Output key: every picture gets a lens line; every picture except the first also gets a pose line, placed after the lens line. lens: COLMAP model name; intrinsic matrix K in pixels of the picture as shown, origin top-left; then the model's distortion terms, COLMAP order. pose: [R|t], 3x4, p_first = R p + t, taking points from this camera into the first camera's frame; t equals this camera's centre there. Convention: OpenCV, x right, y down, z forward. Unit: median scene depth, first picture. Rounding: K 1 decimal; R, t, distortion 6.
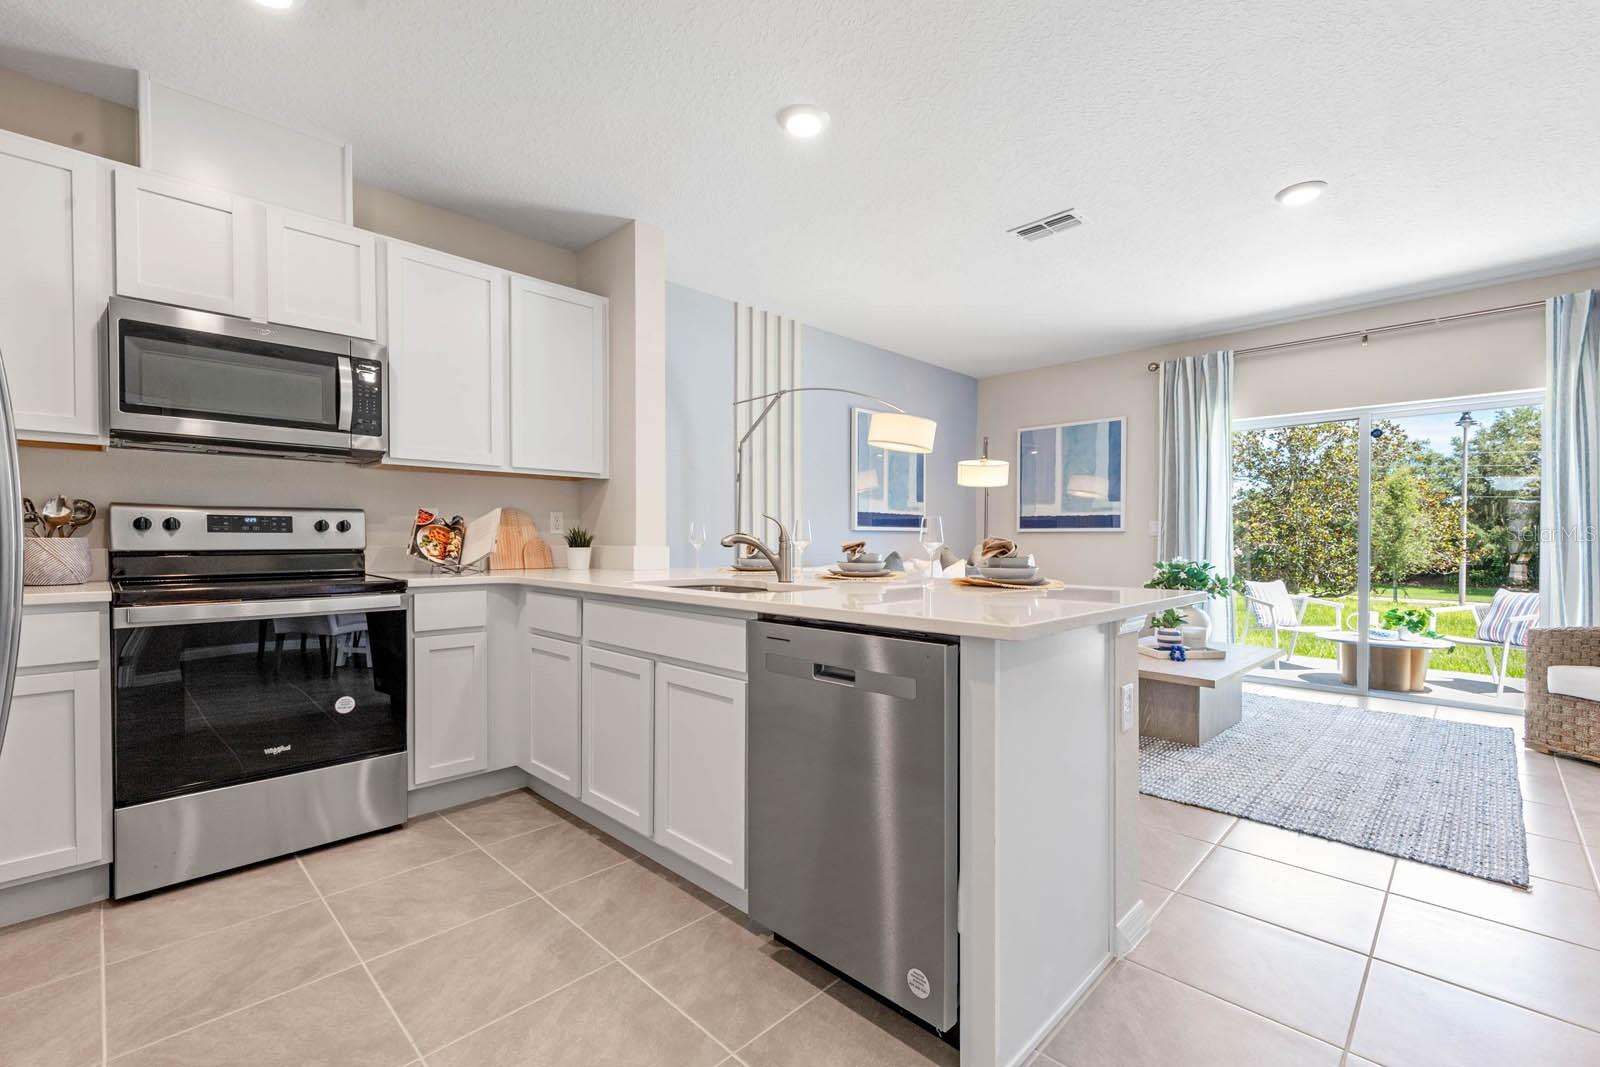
lens RADIAL K [[692.6, 0, 804.5], [0, 692.6, 544.1], [0, 0, 1]] dist [0.014469, 0.000097]
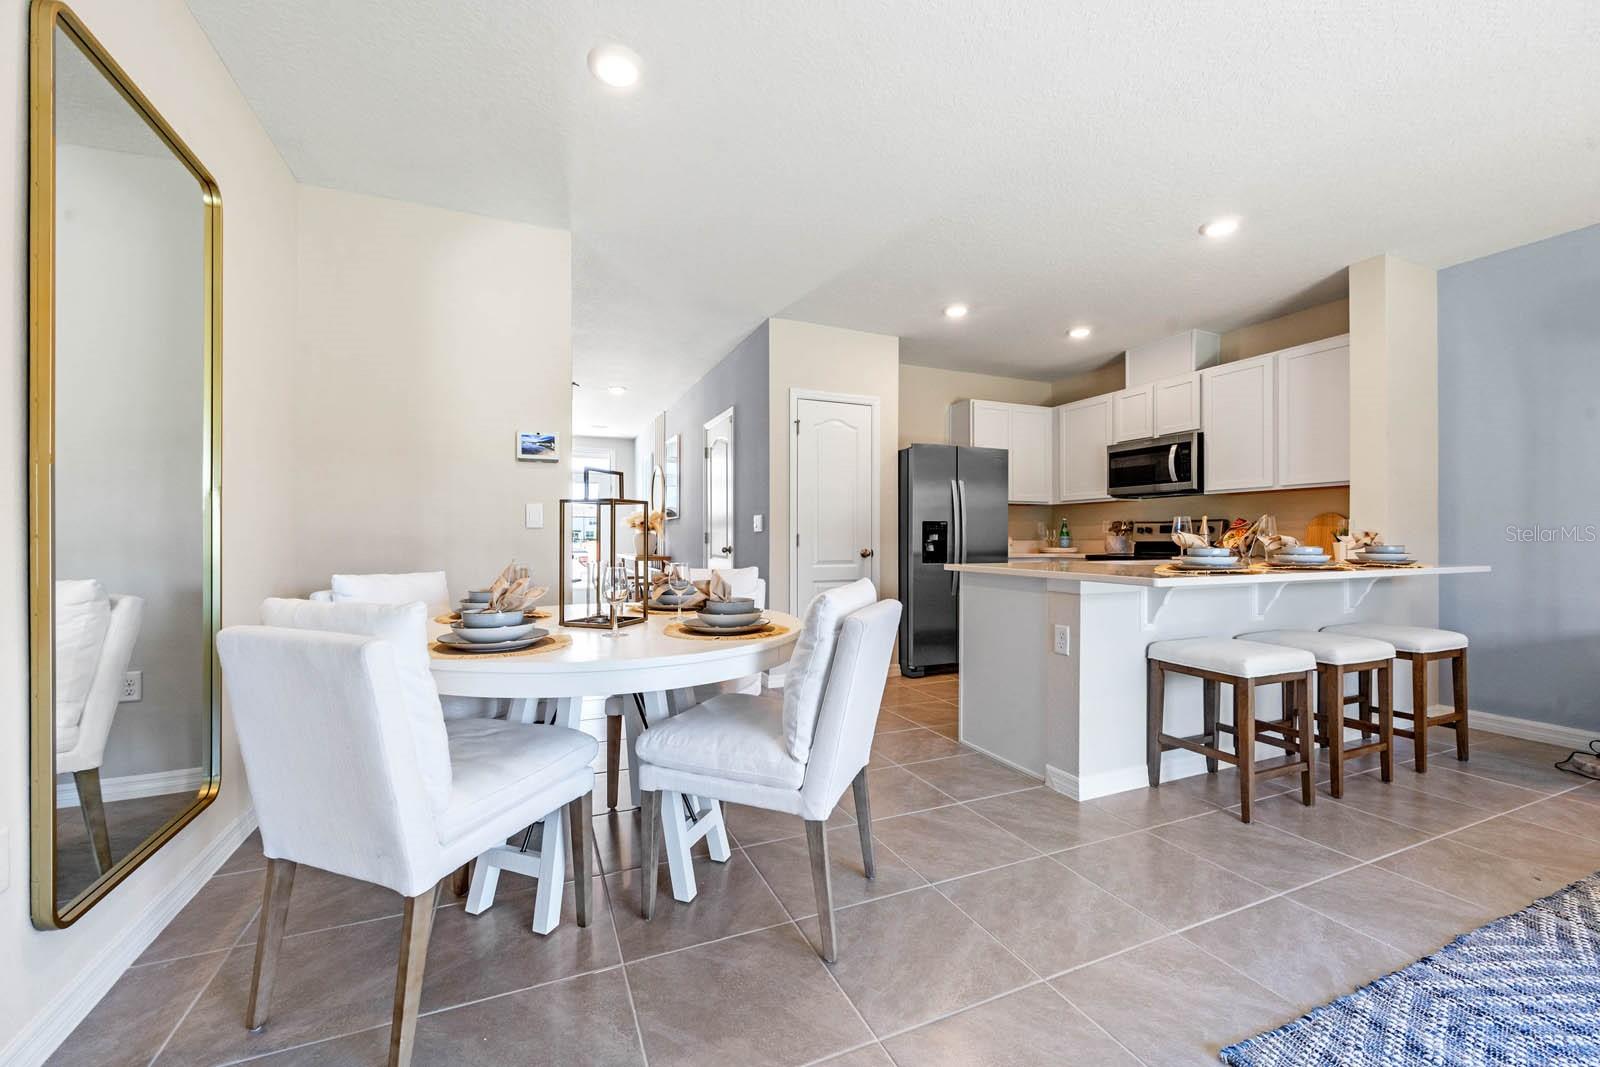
lens RADIAL K [[638.2, 0, 803.1], [0, 638.2, 540.6], [0, 0, 1]] dist [-0.002190, 0.000122]
pose [[-0.377599, 0.001865, -0.925967, 1.202751], [-0.007799, 0.999956, 0.005194, 0.003720], [0.925936, 0.009182, -0.377568, 0.598112]]
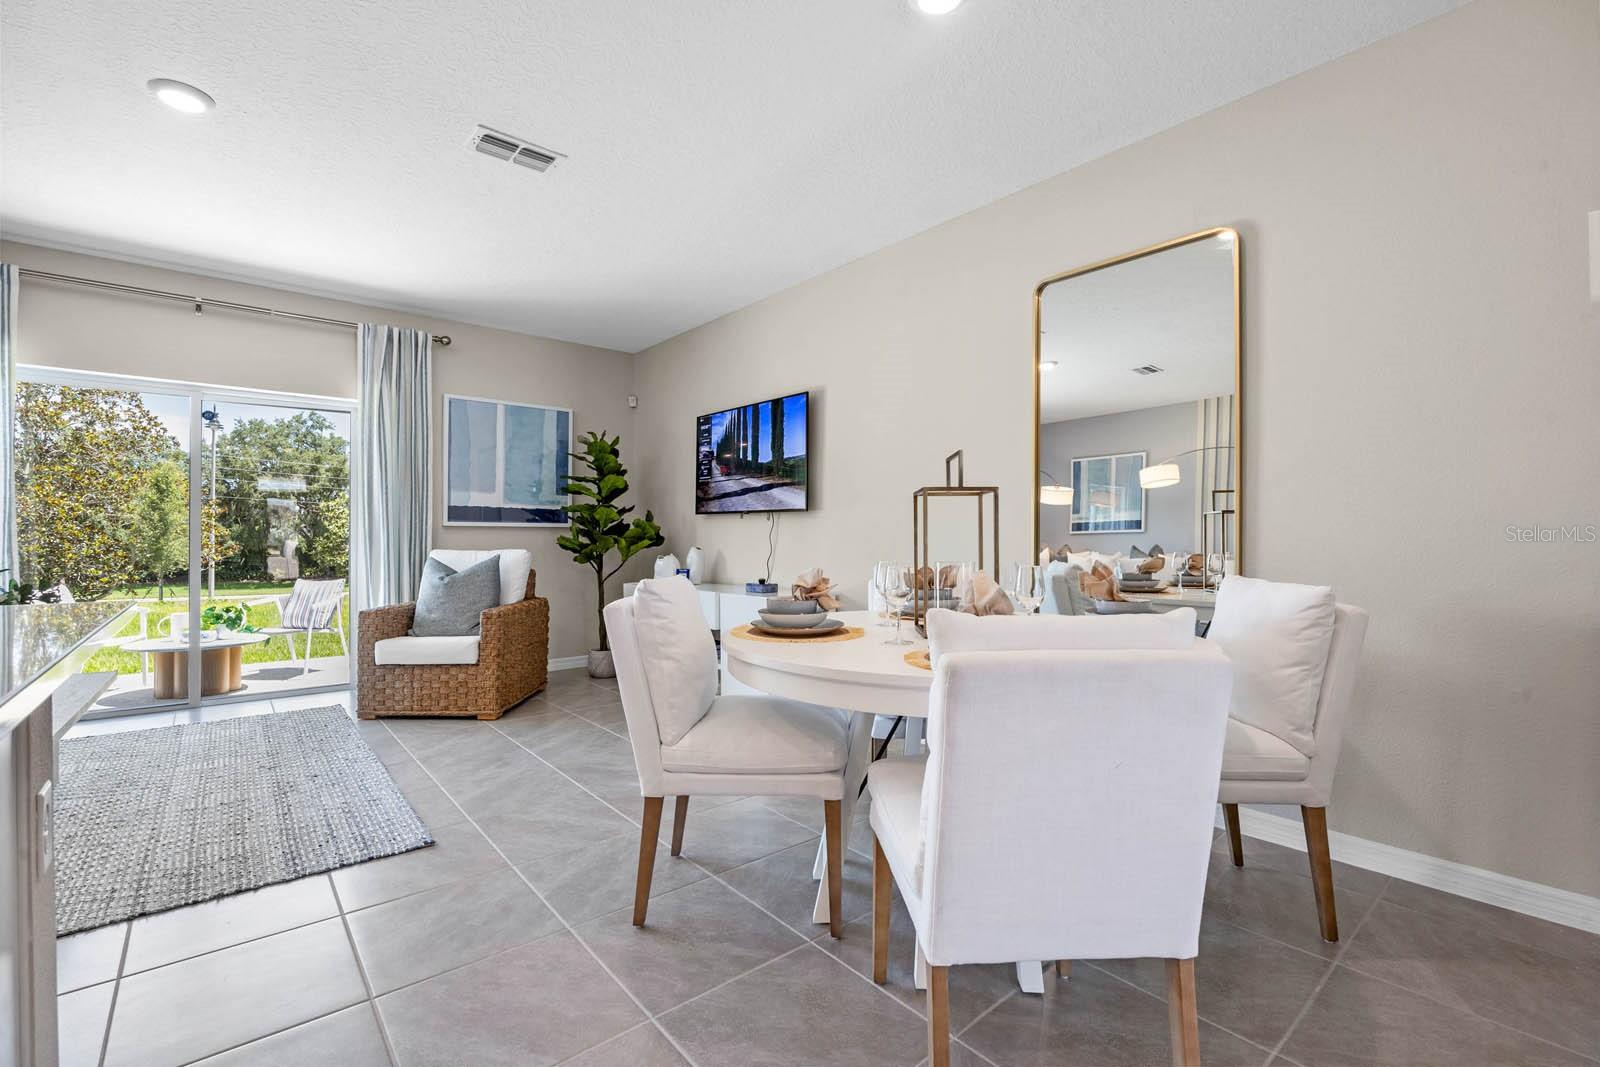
lens RADIAL K [[700.9, 0, 799.4], [0, 700.9, 531.1], [0, 0, 1]] dist [-0.016823, 0.000020]
pose [[0.098987, 0.007526, 0.995060, -0.001605], [0.008540, 0.999928, -0.008412, 0.009696], [-0.995052, 0.009331, 0.098915, 0.222892]]
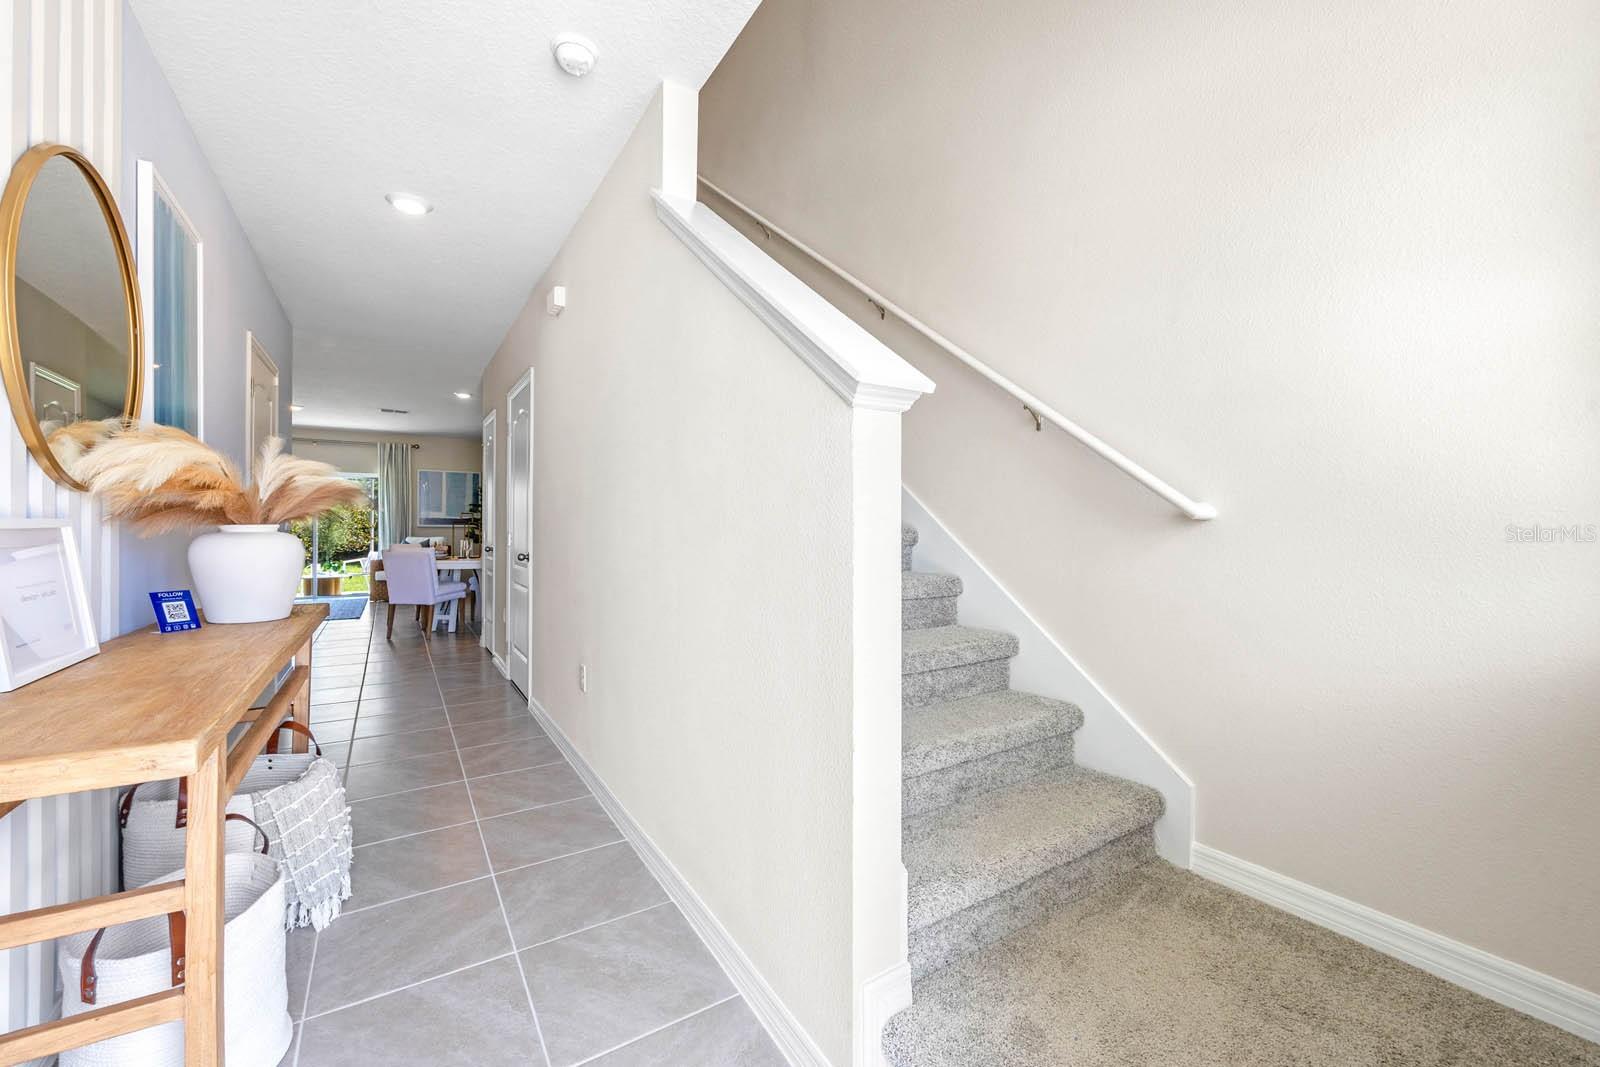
lens RADIAL K [[642.9, 0, 802.1], [0, 642.9, 520.4], [0, 0, 1]] dist [-0.002598, 0.000162]
pose [[0.230570, 0.005946, 0.973038, -1.333984], [0.010637, 0.999906, -0.008631, -0.002980], [-0.972998, 0.012341, 0.230485, -1.576835]]
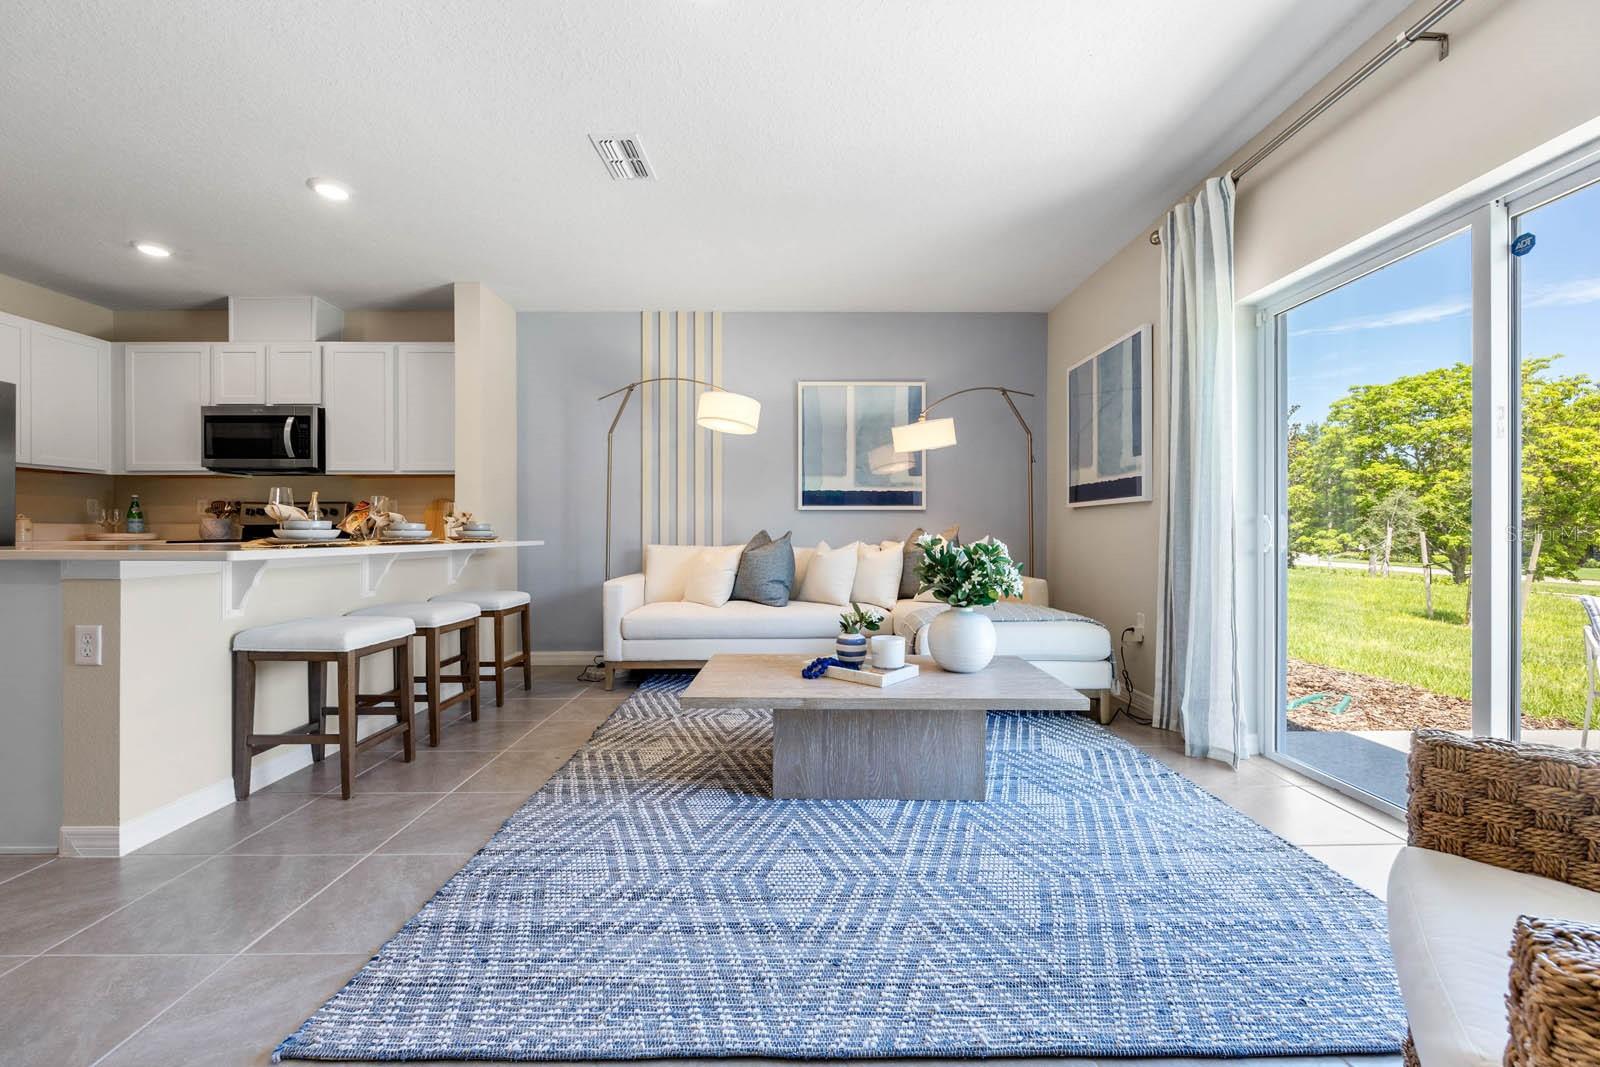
lens RADIAL K [[637.6, 0, 798.1], [0, 637.6, 533.1], [0, 0, 1]] dist [-0.003040, -0.000229]
pose [[0.706745, -0.001750, -0.707466, 1.200569], [-0.004640, 0.999964, -0.007110, 0.031381], [0.707453, 0.008307, 0.706711, 0.648636]]
